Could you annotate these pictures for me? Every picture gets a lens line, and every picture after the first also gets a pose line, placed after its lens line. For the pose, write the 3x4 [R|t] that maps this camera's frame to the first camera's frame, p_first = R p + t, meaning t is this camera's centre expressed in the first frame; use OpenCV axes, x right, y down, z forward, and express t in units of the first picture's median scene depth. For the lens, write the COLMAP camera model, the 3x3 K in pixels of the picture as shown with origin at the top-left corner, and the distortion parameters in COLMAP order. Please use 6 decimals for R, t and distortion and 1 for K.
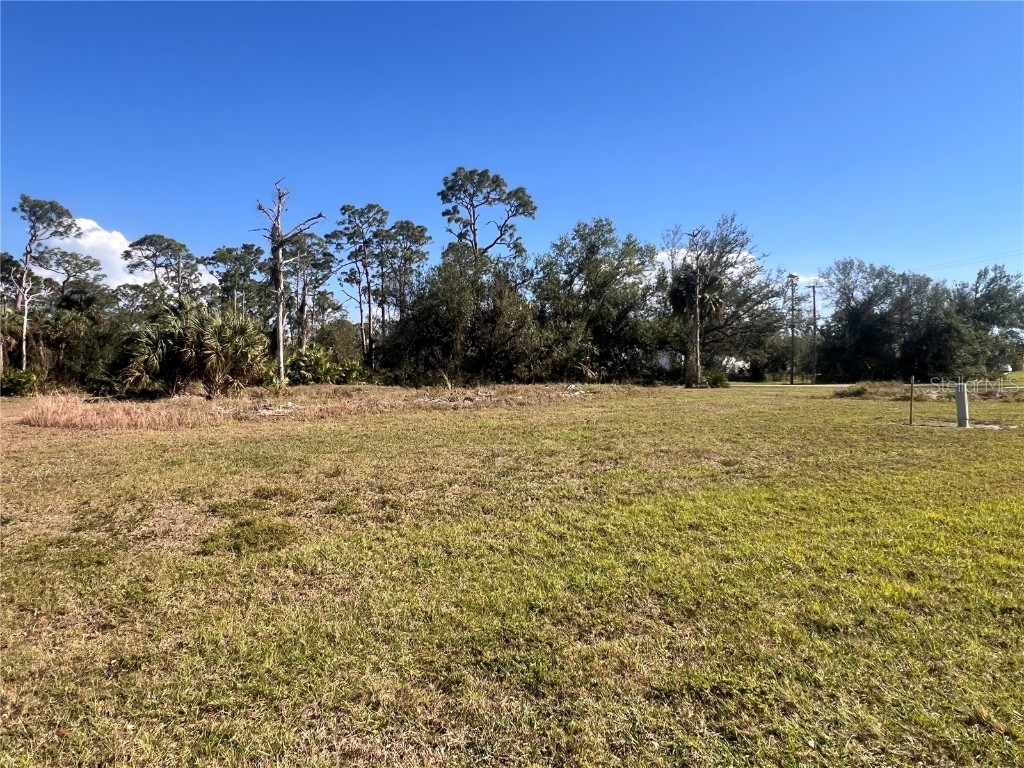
lens RADIAL K [[659.2, 0, 512.0], [0, 659.2, 384.0], [0, 0, 1]] dist [-0.004736, -0.000203]
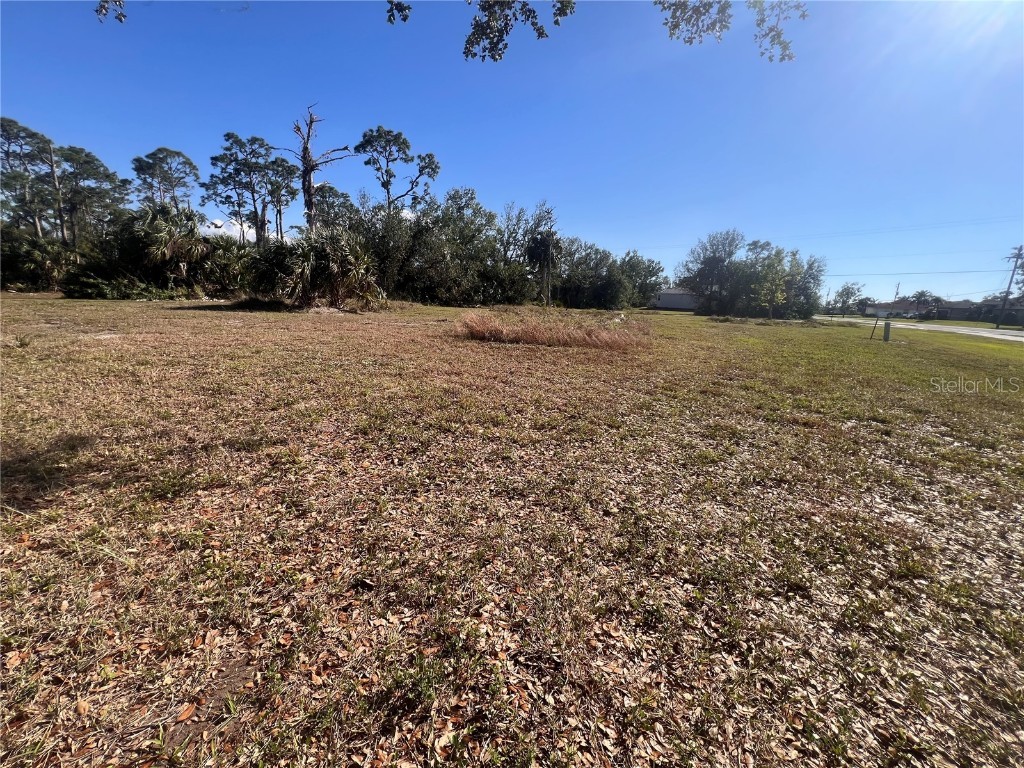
lens RADIAL K [[410.2, 0, 513.8], [0, 410.2, 384.5], [0, 0, 1]] dist [-0.001028, 0.000127]
pose [[0.871640, -0.051714, 0.487411, -0.405260], [-0.044985, 0.981781, 0.184613, 0.003563], [-0.488078, -0.182843, 0.853433, 0.170553]]
